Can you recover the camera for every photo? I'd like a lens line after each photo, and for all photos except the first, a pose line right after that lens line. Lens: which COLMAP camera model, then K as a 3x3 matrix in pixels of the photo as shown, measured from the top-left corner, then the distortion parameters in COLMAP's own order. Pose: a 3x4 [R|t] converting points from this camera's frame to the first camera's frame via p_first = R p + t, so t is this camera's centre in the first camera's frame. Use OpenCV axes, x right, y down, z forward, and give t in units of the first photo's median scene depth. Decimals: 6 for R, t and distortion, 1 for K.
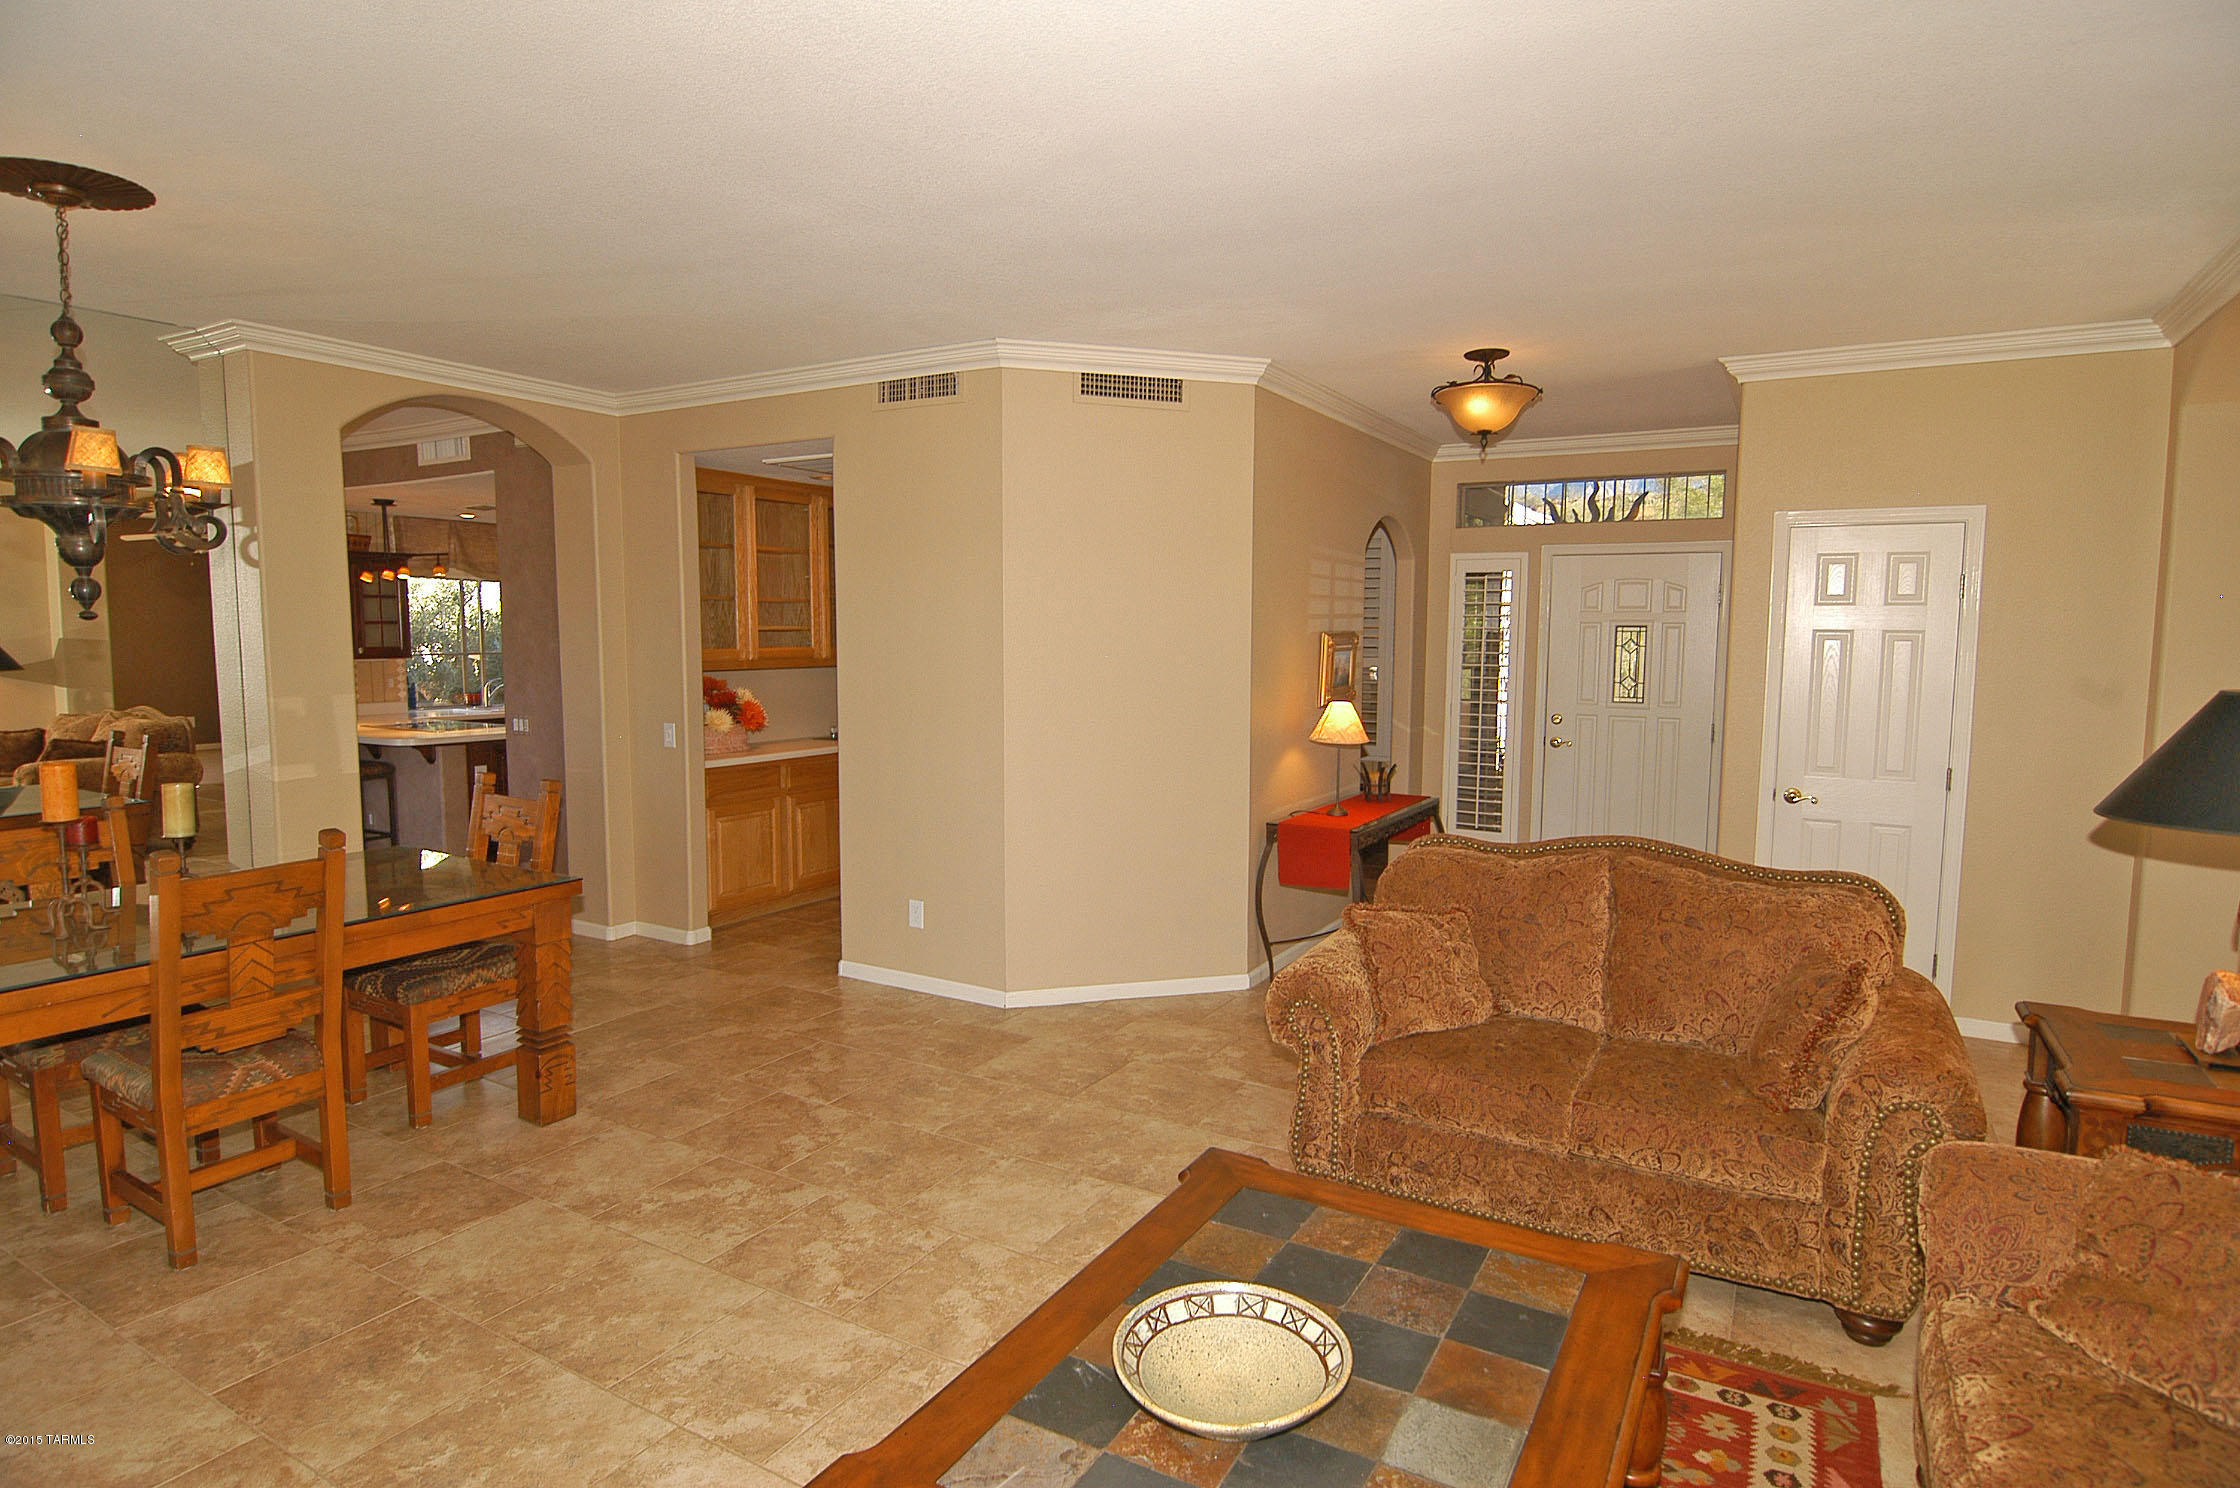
lens RADIAL K [[1214.4, 0, 1120.0], [0, 1214.4, 744.0], [0, 0, 1]] dist [-0.013785, 0.000177]
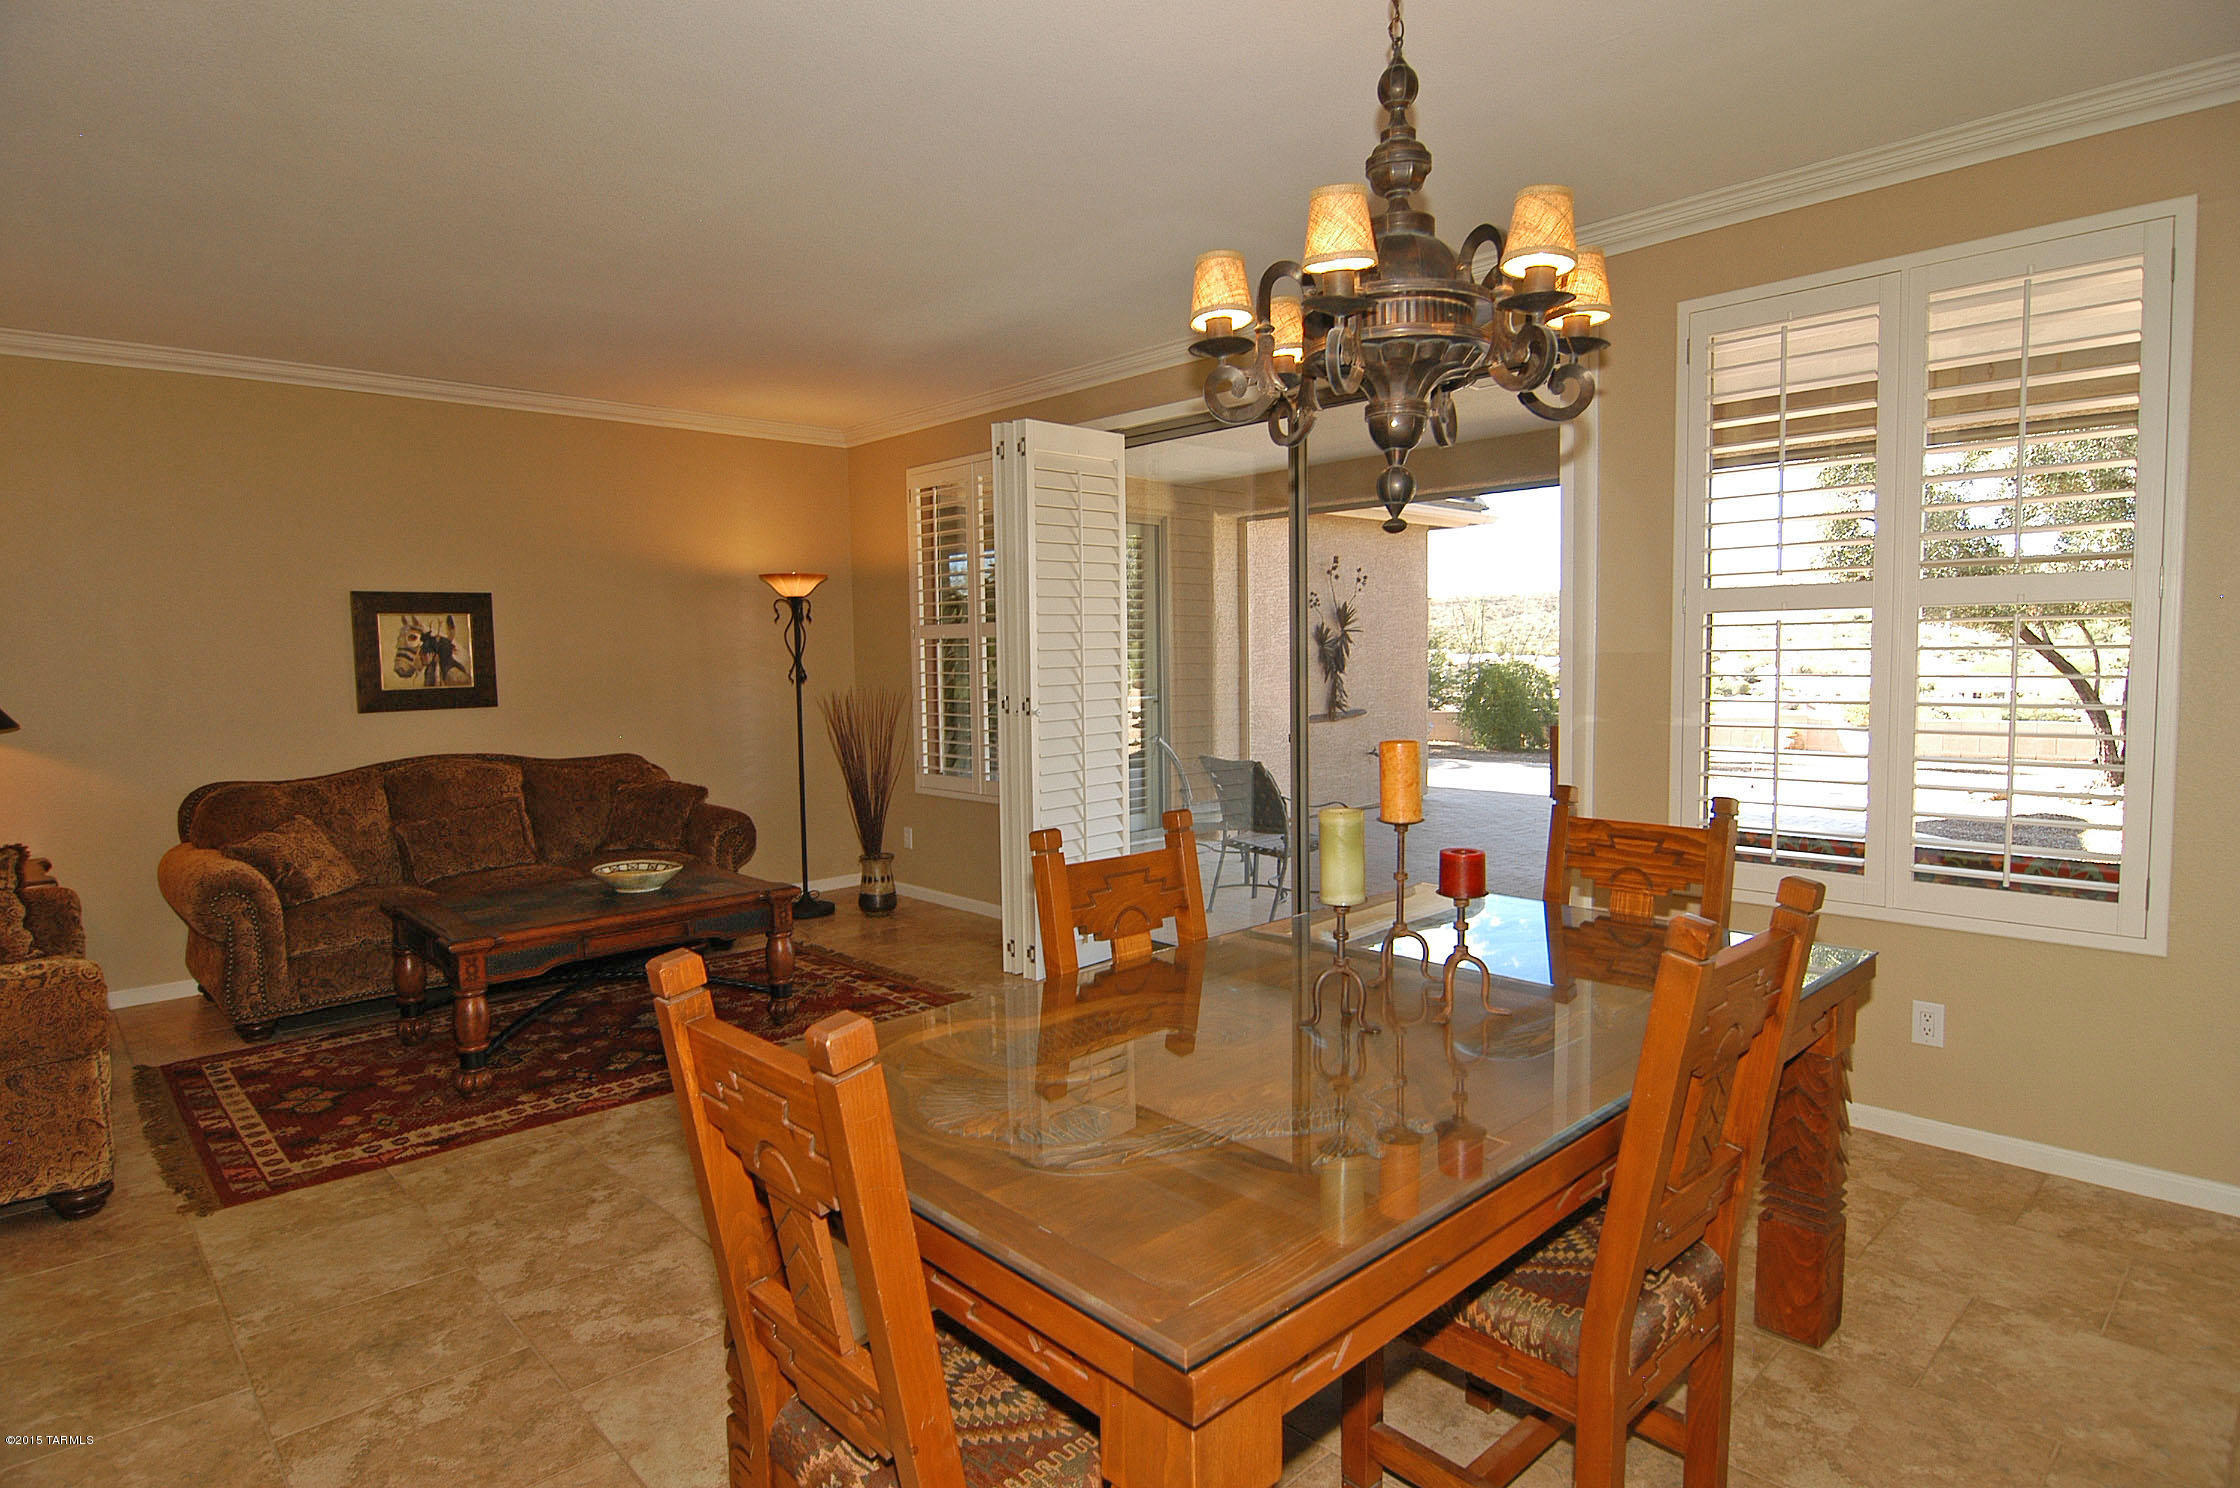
lens RADIAL K [[1214.4, 0, 1120.0], [0, 1214.4, 744.0], [0, 0, 1]] dist [-0.013785, 0.000177]
pose [[-0.959587, -0.009694, 0.281247, -0.420068], [0.039077, 0.985134, 0.167282, -0.049578], [-0.278687, 0.171512, -0.944943, 0.783047]]
